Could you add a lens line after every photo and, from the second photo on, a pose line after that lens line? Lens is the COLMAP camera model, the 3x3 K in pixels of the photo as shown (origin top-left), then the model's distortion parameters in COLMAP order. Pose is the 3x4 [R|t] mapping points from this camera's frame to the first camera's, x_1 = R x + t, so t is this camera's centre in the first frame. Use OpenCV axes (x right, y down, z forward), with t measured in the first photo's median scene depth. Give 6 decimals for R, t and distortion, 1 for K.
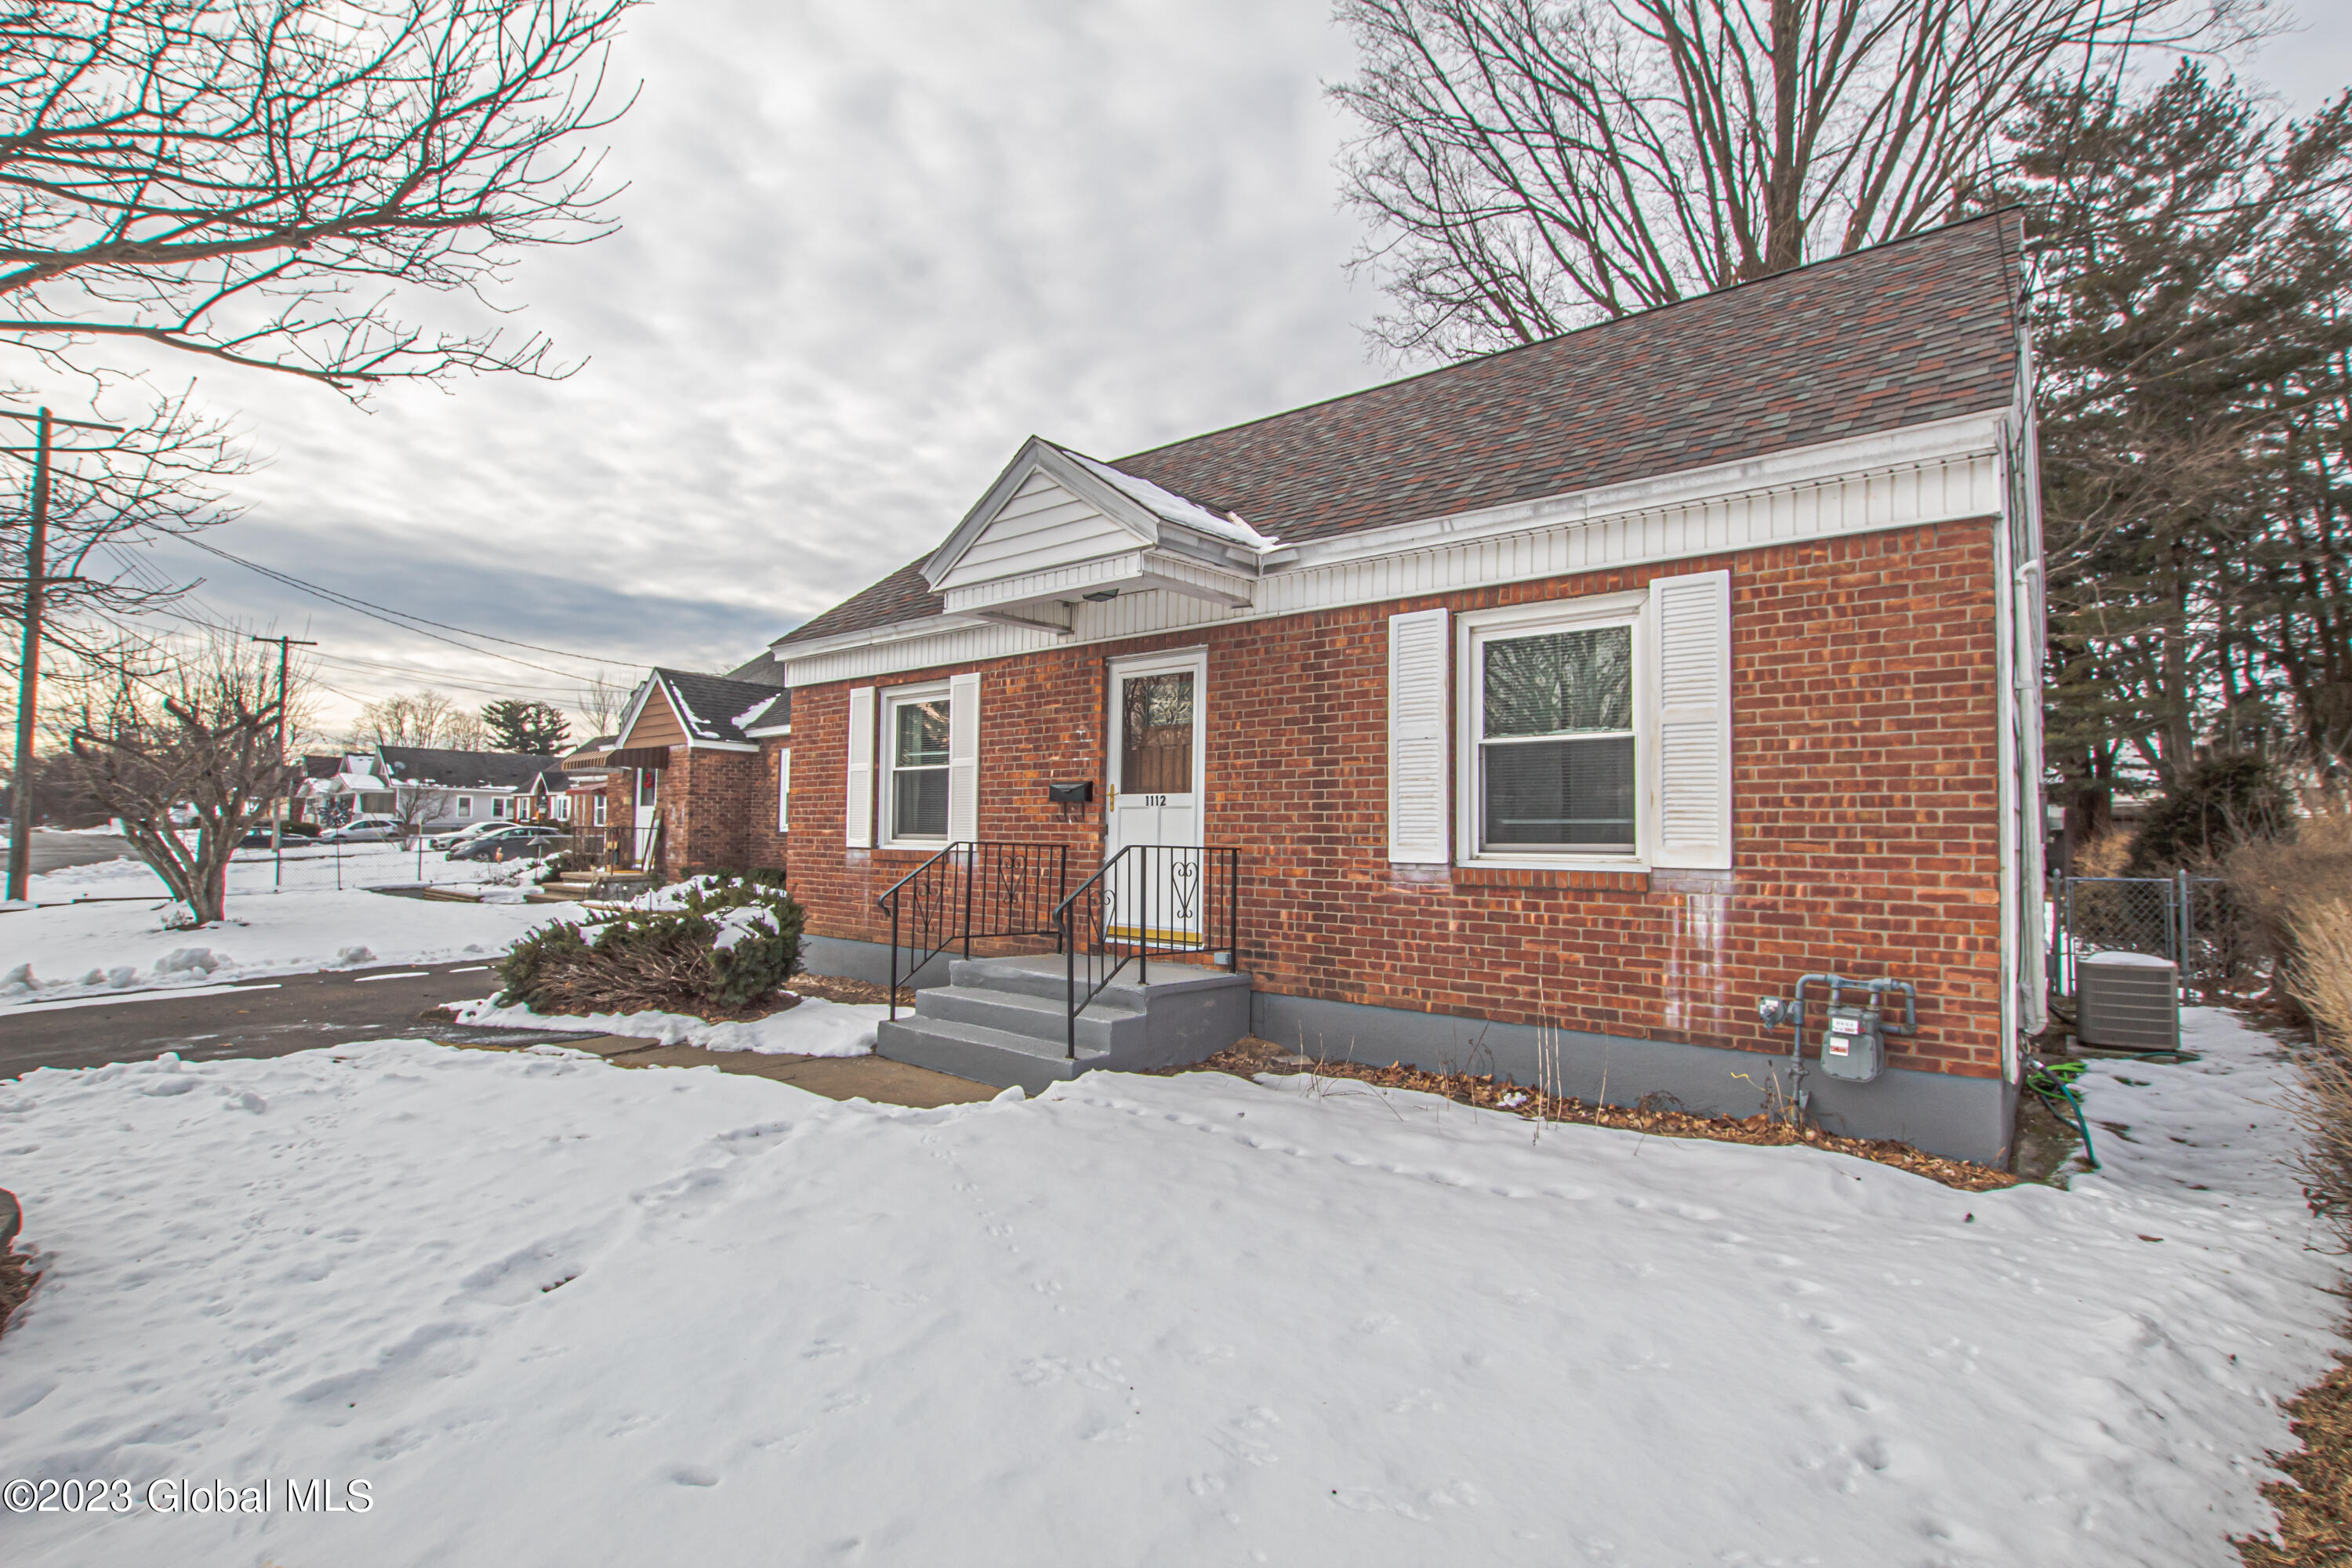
lens RADIAL K [[1086.2, 0, 1182.2], [0, 1086.2, 816.5], [0, 0, 1]] dist [-0.036300, 0.005888]
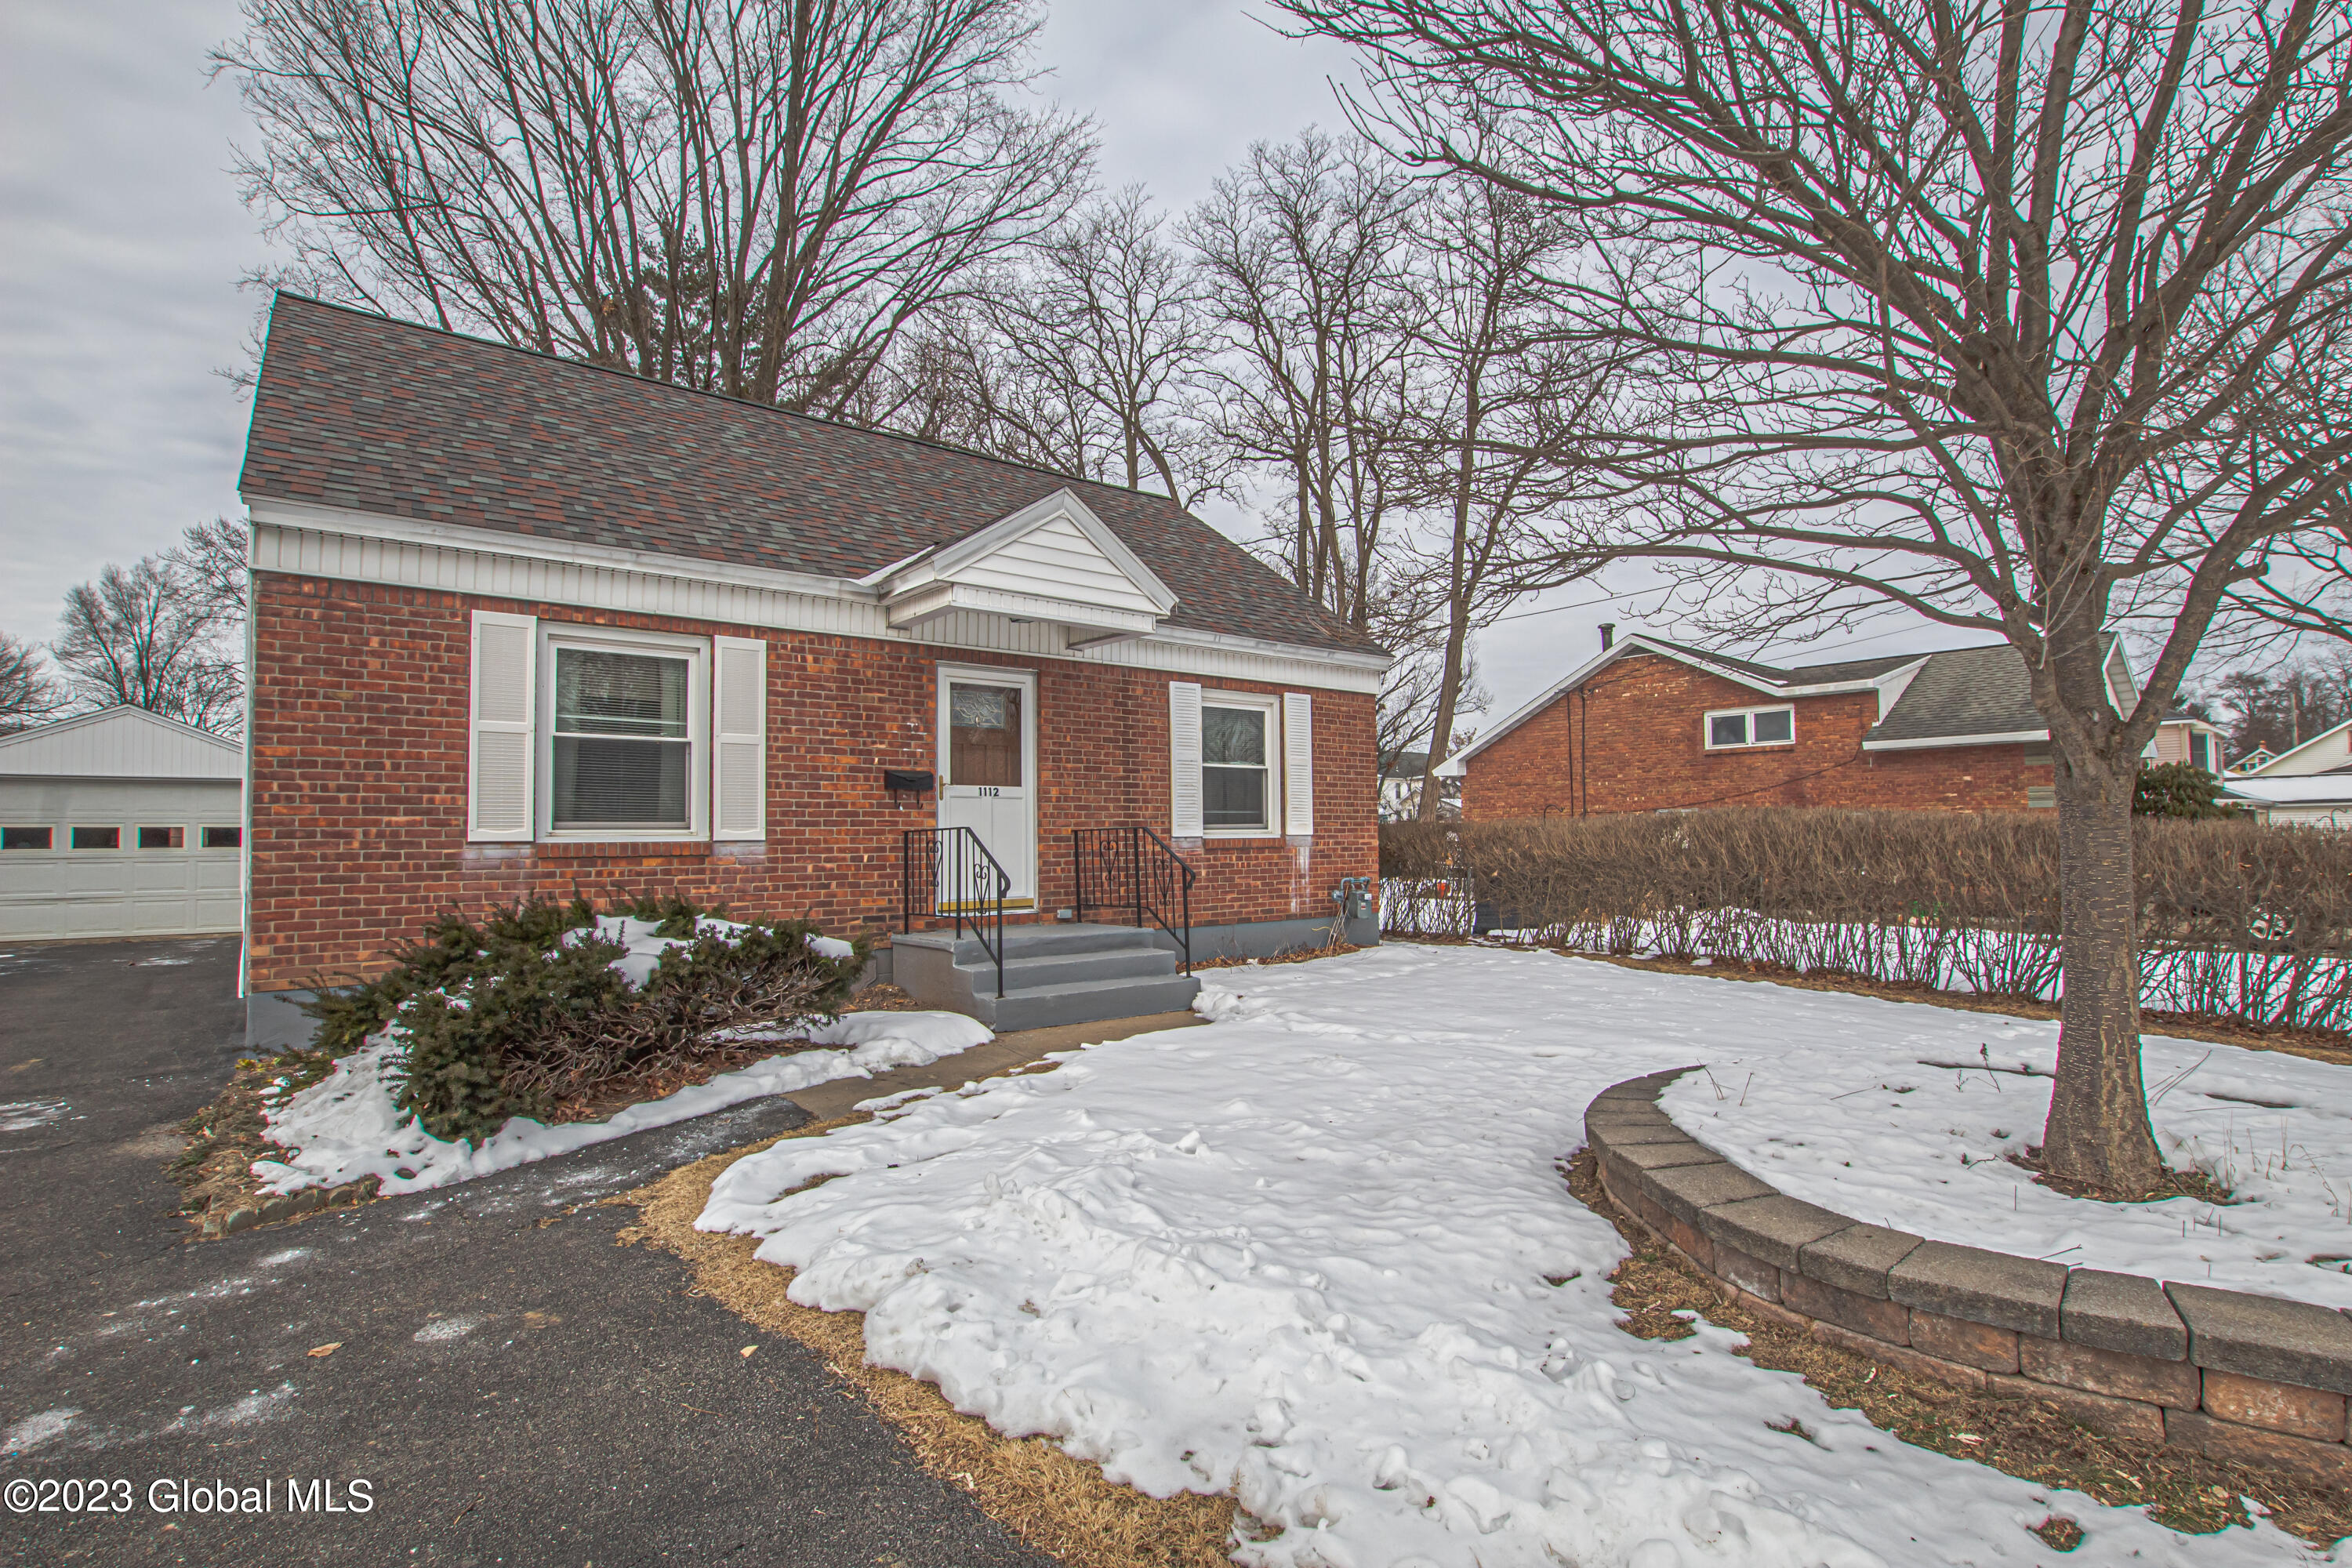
lens RADIAL K [[1086.2, 0, 1181.7], [0, 1086.2, 791.8], [0, 0, 1]] dist [-0.036300, 0.005888]
pose [[0.198011, 0.025684, 0.979863, -1.376549], [-0.008221, 0.999665, -0.024542, 0.015356], [-0.980165, -0.003195, 0.198156, 0.678996]]
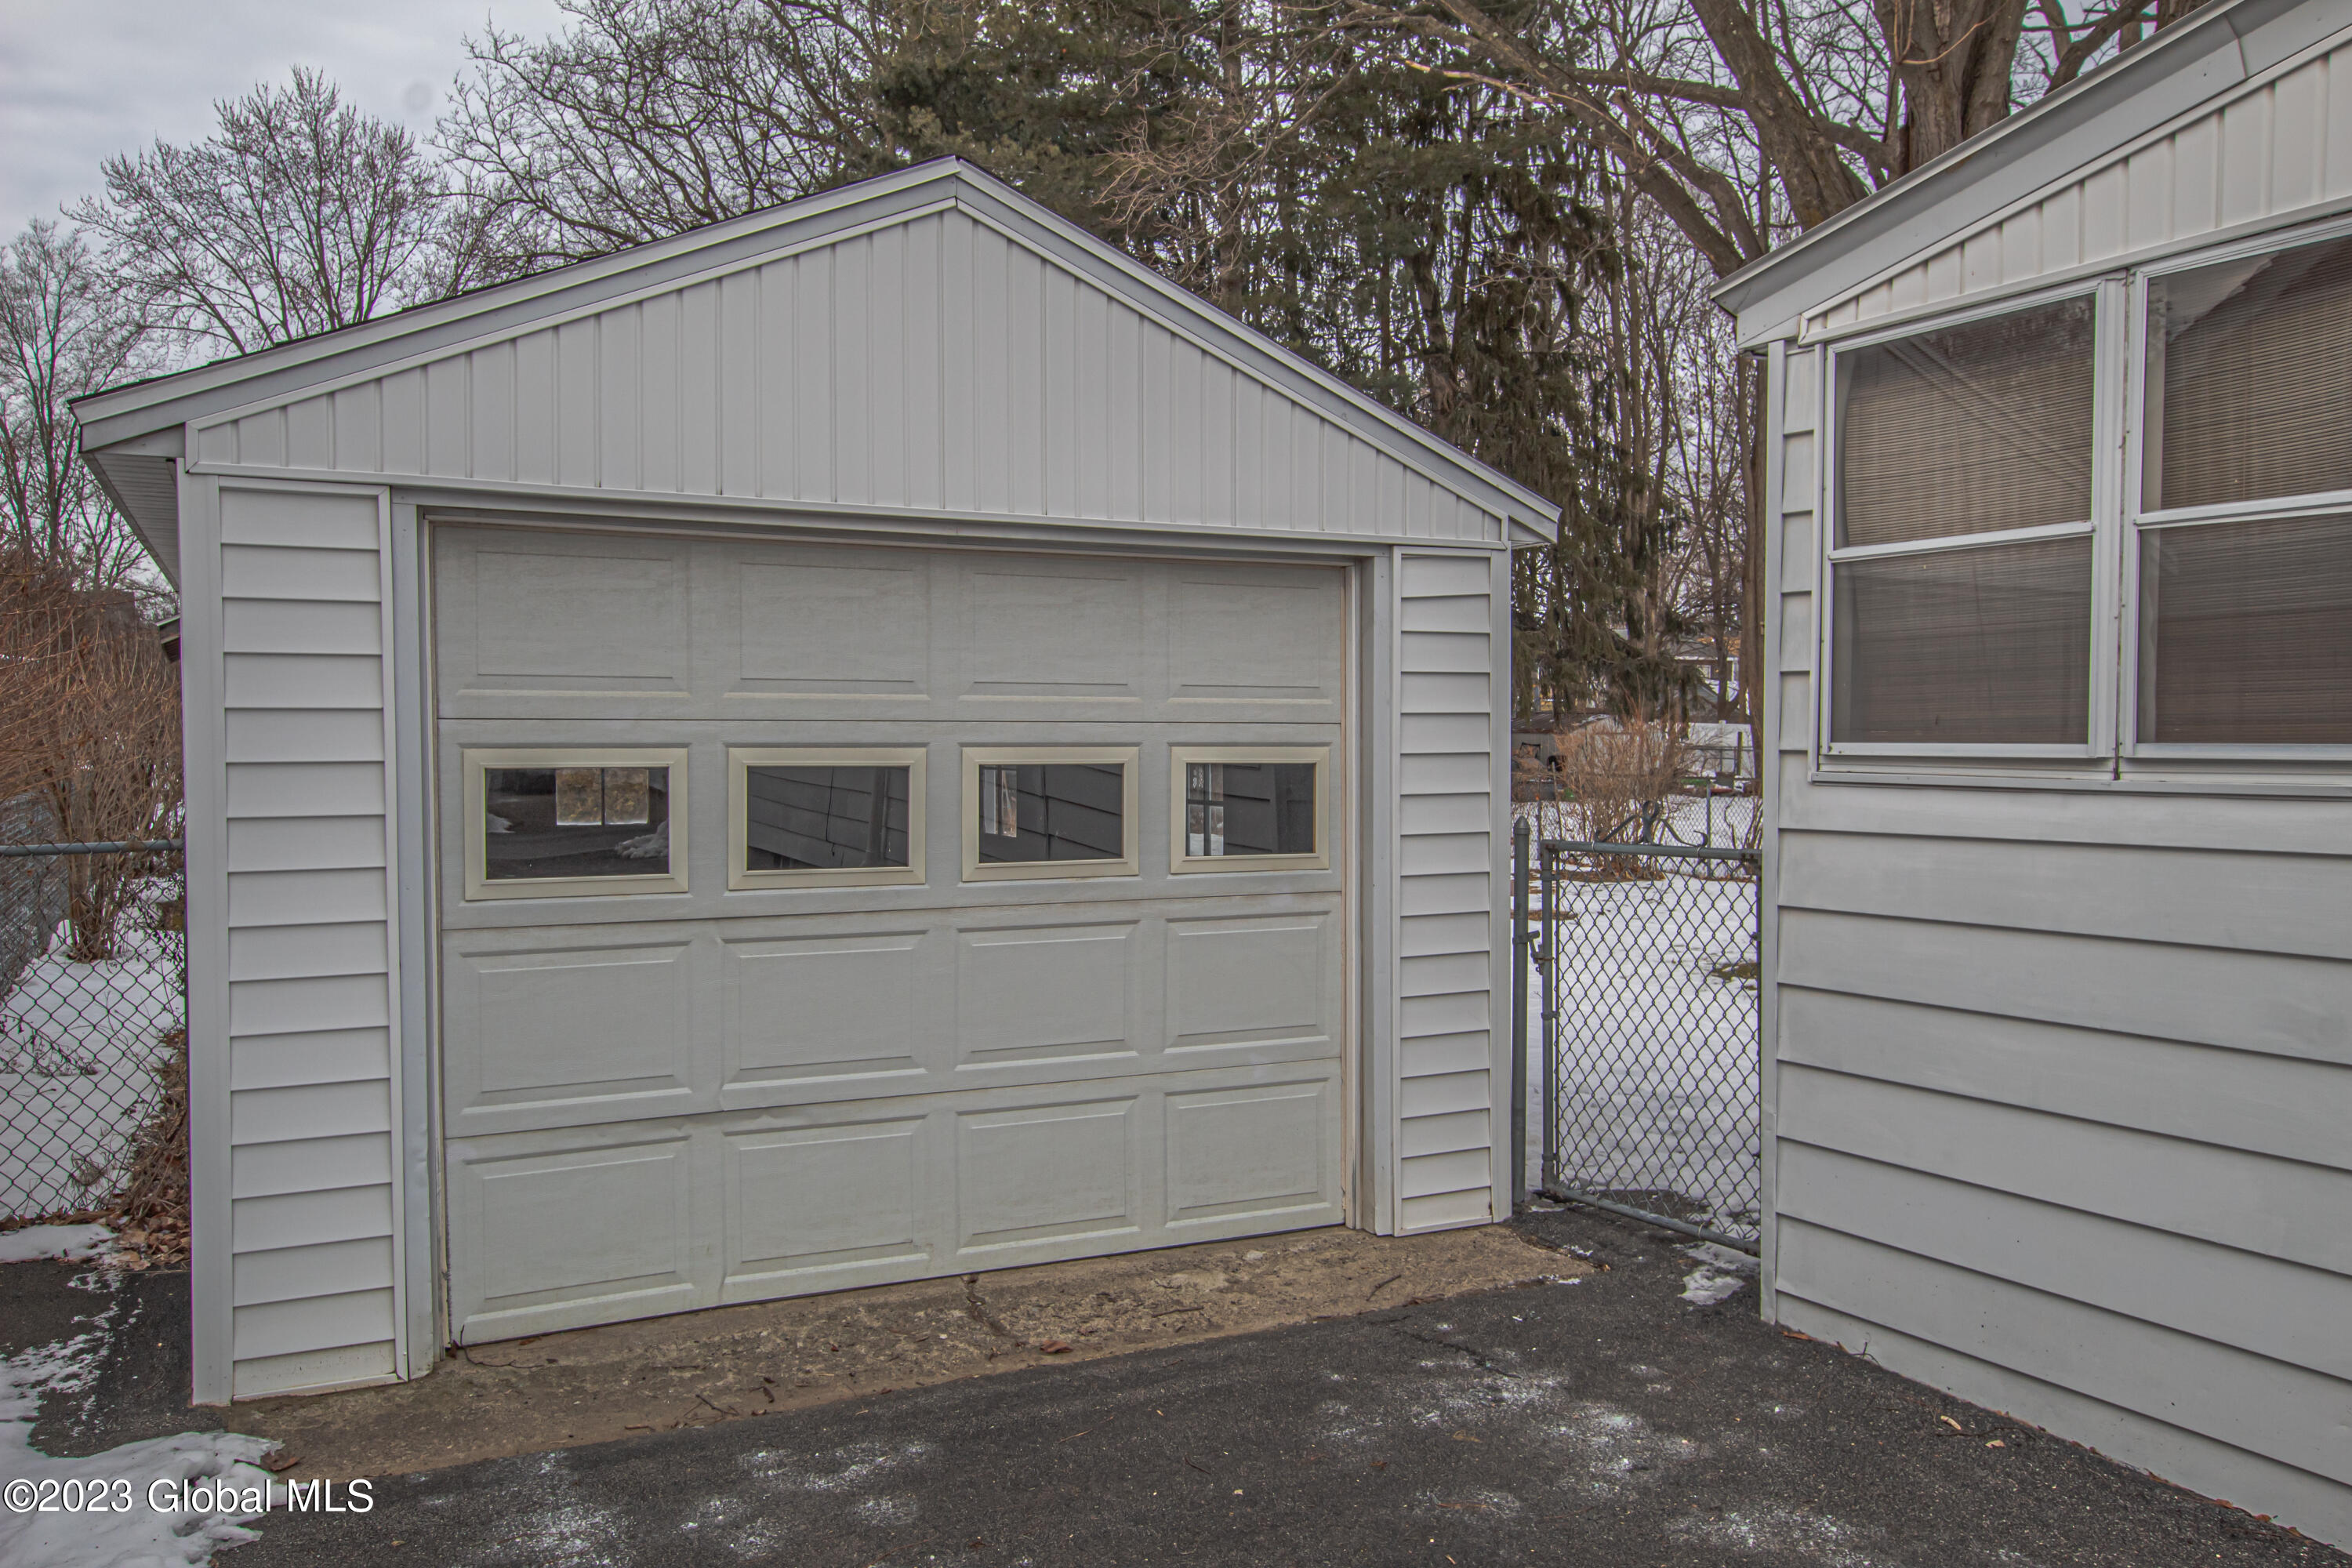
lens RADIAL K [[1794.0, 0, 1184.9], [0, 1794.0, 779.6], [0, 0, 1]] dist [-0.000328, 0.011942]
pose [[0.370156, -0.037229, 0.928223, -0.355664], [-0.015735, 0.998802, 0.046335, 0.021888], [-0.928836, -0.031757, 0.369127, 2.860583]]
